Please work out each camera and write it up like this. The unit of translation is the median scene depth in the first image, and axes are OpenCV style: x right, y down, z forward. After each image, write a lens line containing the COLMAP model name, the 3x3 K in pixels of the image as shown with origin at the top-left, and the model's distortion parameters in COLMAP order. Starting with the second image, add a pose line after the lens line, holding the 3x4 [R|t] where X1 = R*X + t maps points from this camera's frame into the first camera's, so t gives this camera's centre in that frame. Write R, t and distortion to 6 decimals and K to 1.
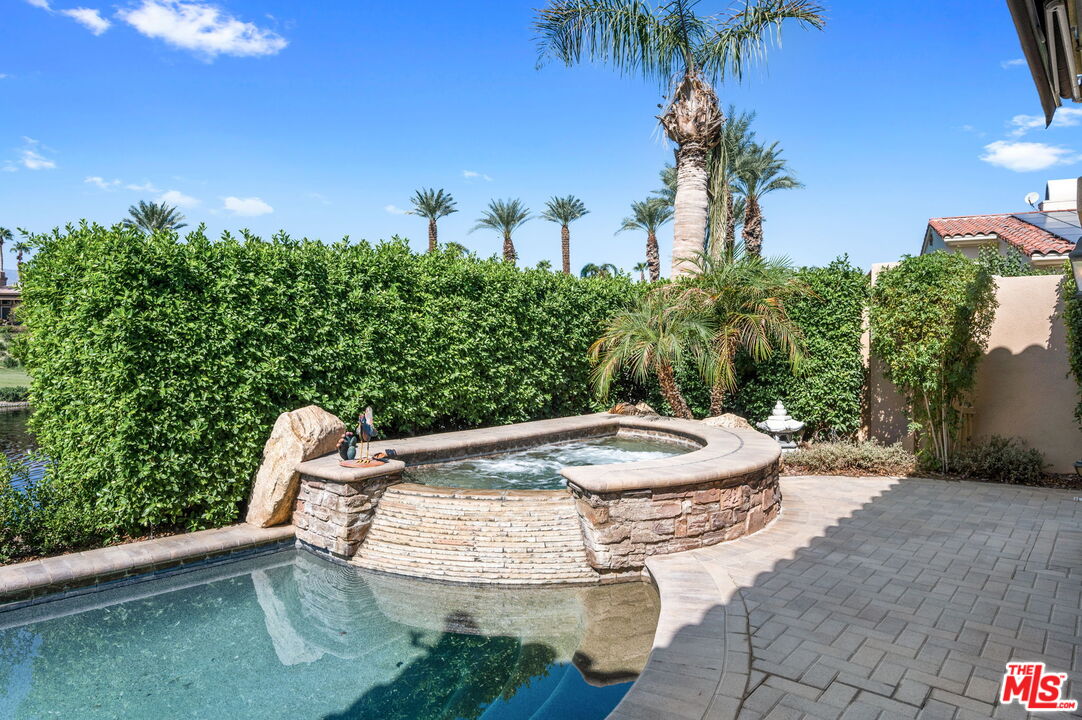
lens RADIAL K [[720.9, 0, 545.2], [0, 720.9, 340.0], [0, 0, 1]] dist [-0.010574, -0.000992]
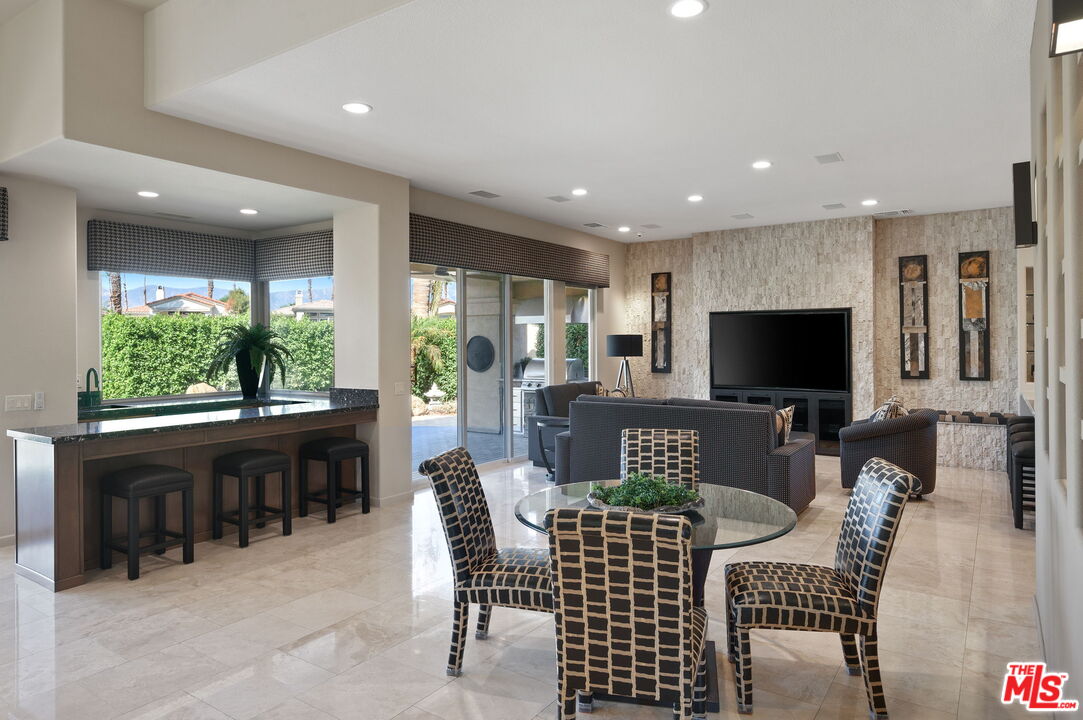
lens RADIAL K [[666.8, 0, 537.9], [0, 666.8, 339.3], [0, 0, 1]] dist [0.002570, -0.000456]
pose [[0.997112, -0.000043, 0.075939, 0.706619], [0.000623, 0.999971, -0.007615, -0.046153], [-0.075937, 0.007641, 0.997083, -1.504127]]
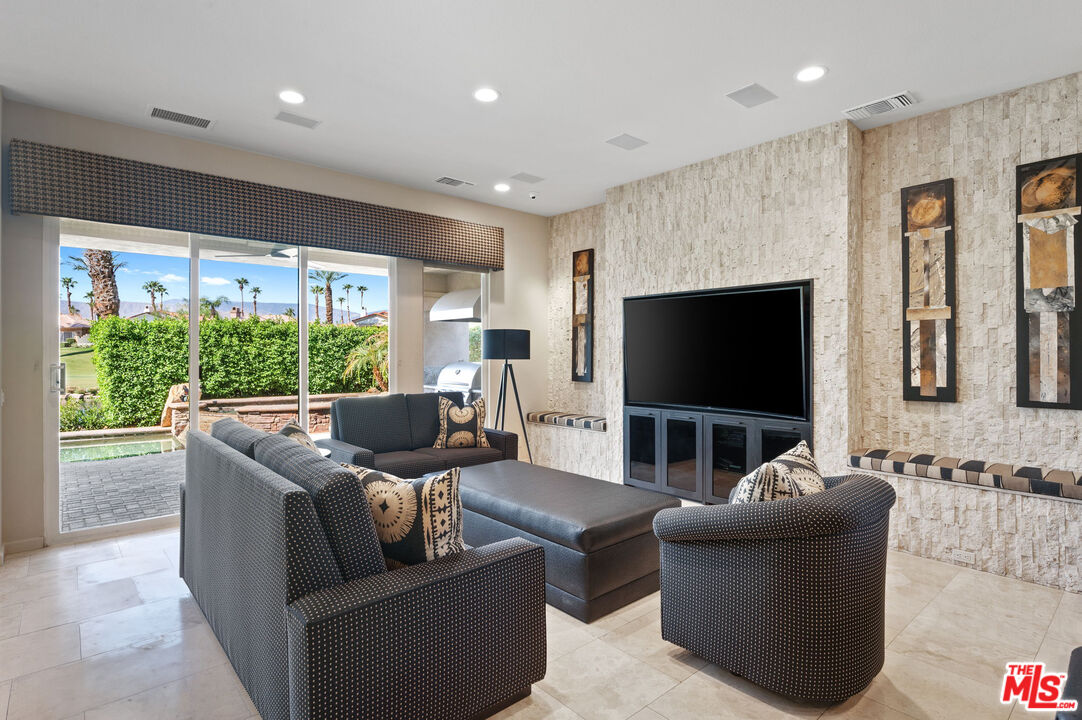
lens RADIAL K [[551.4, 0, 533.8], [0, 551.4, 351.4], [0, 0, 1]] dist [-0.003609, 0.000580]
pose [[0.984210, 0.003645, -0.176968, 1.341685], [-0.004228, 0.999987, -0.002917, -0.025497], [0.176955, 0.003619, 0.984212, -0.796415]]
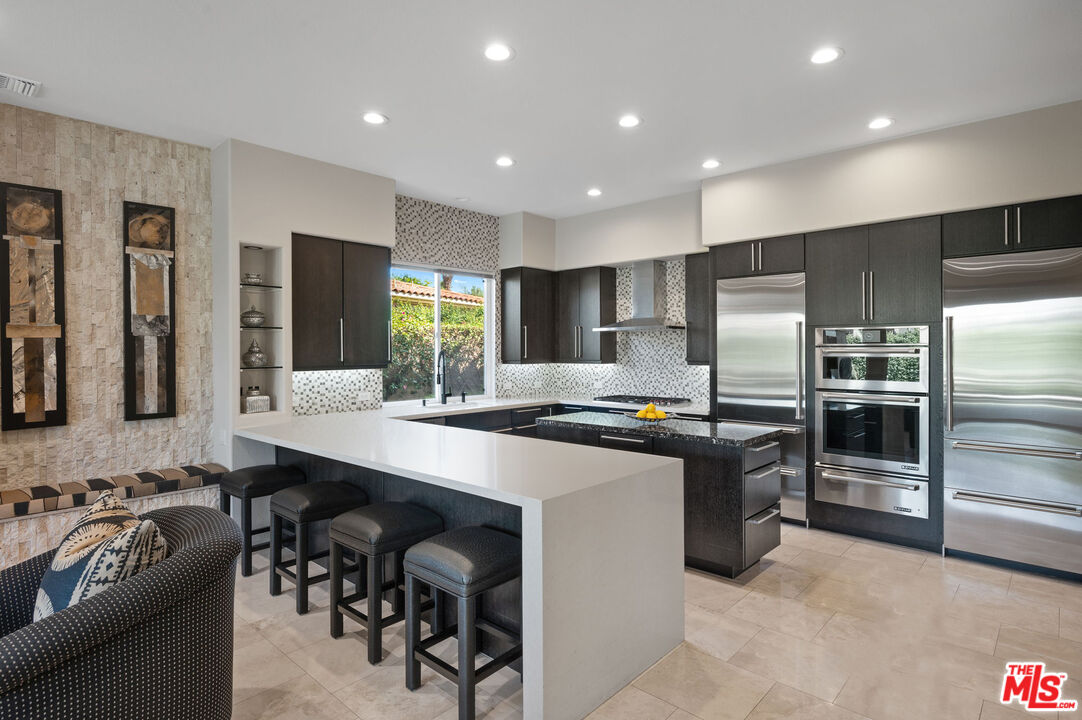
lens RADIAL K [[564.7, 0, 539.1], [0, 564.7, 348.5], [0, 0, 1]] dist [-0.002126, -0.000457]
pose [[0.063097, 0.004692, 0.997996, 1.083032], [0.006388, 0.999967, -0.005105, -0.052181], [-0.997987, 0.006697, 0.063065, -0.628155]]
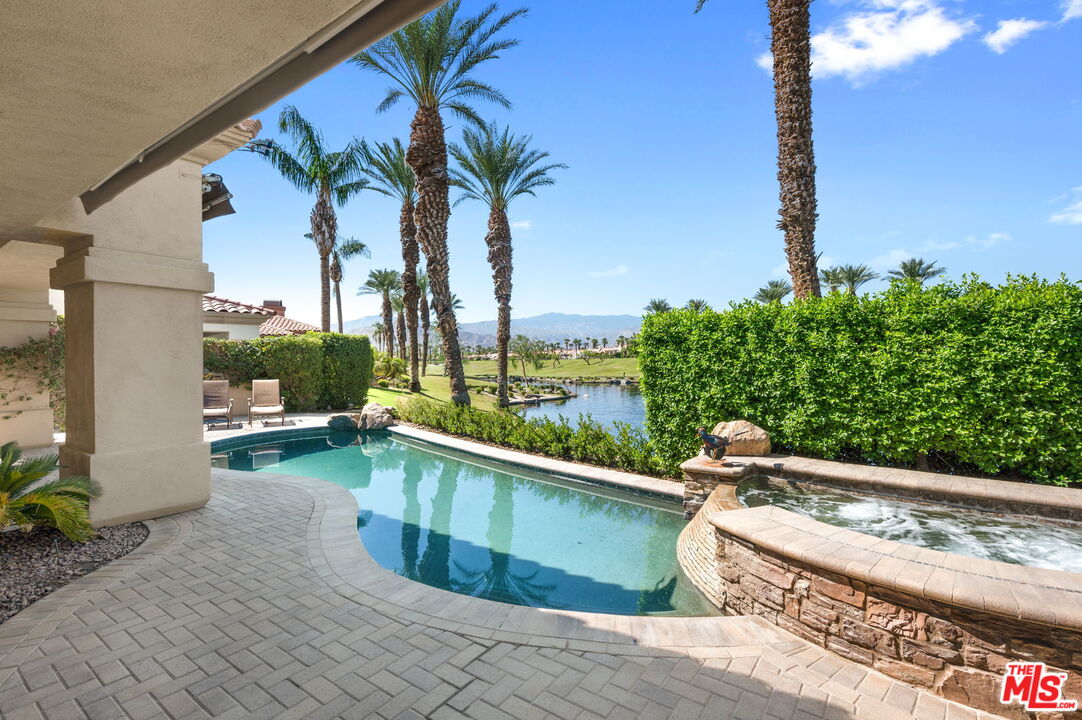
lens RADIAL K [[498.9, 0, 541.0], [0, 498.9, 360.0], [0, 0, 1]] dist [0.014804, -0.000308]
pose [[0.058592, 0.006280, -0.998262, 0.669117], [0.001086, 0.999979, 0.006355, -0.036870], [0.998281, -0.001457, 0.058584, 0.566535]]
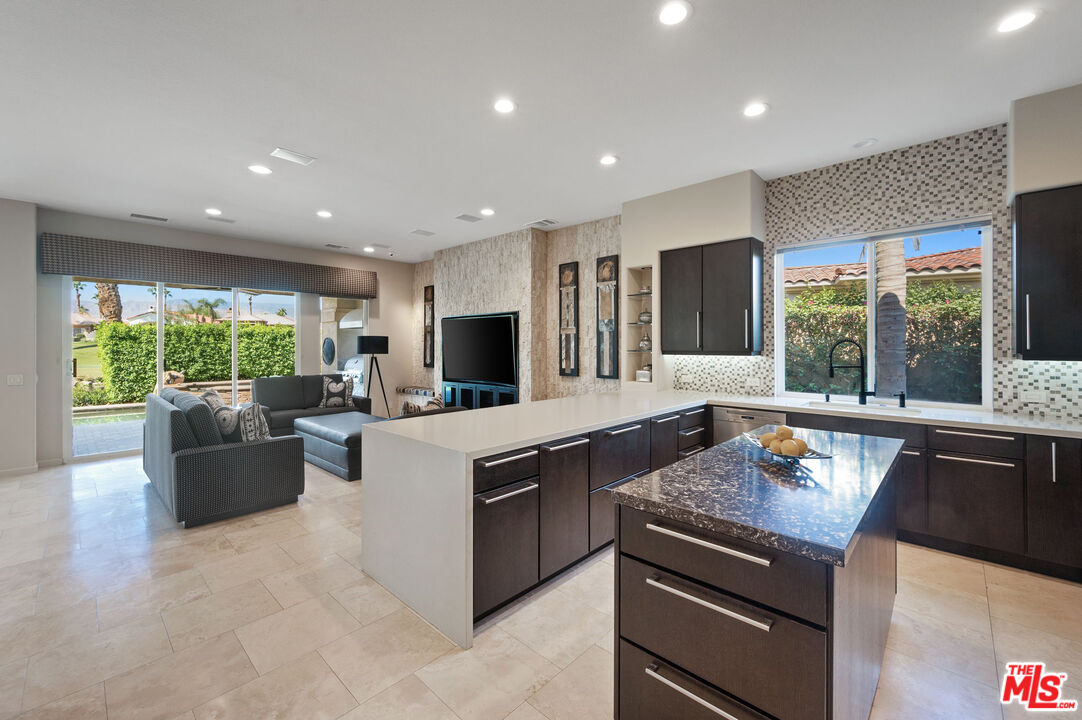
lens RADIAL K [[438.3, 0, 533.8], [0, 438.3, 343.1], [0, 0, 1]] dist [-0.001582, -0.000299]
pose [[0.997275, 0.001397, -0.073761, 1.733342], [-0.001776, 0.999986, -0.005082, -0.042226], [0.073753, 0.005200, 0.997263, -1.121130]]
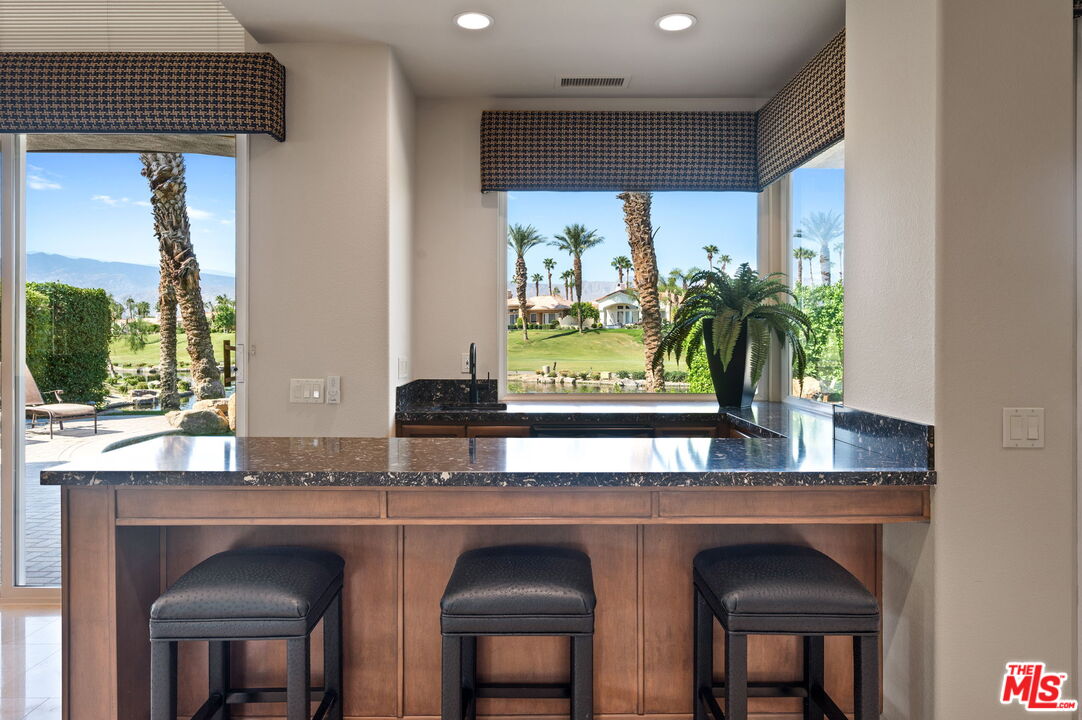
lens RADIAL K [[720.9, 0, 545.2], [0, 720.9, 340.0], [0, 0, 1]] dist [-0.010574, -0.000992]
pose [[0.639369, 0.010895, -0.768823, 0.685529], [-0.005830, 0.999940, 0.009321, -0.016184], [0.768878, -0.001478, 0.639394, -0.723639]]
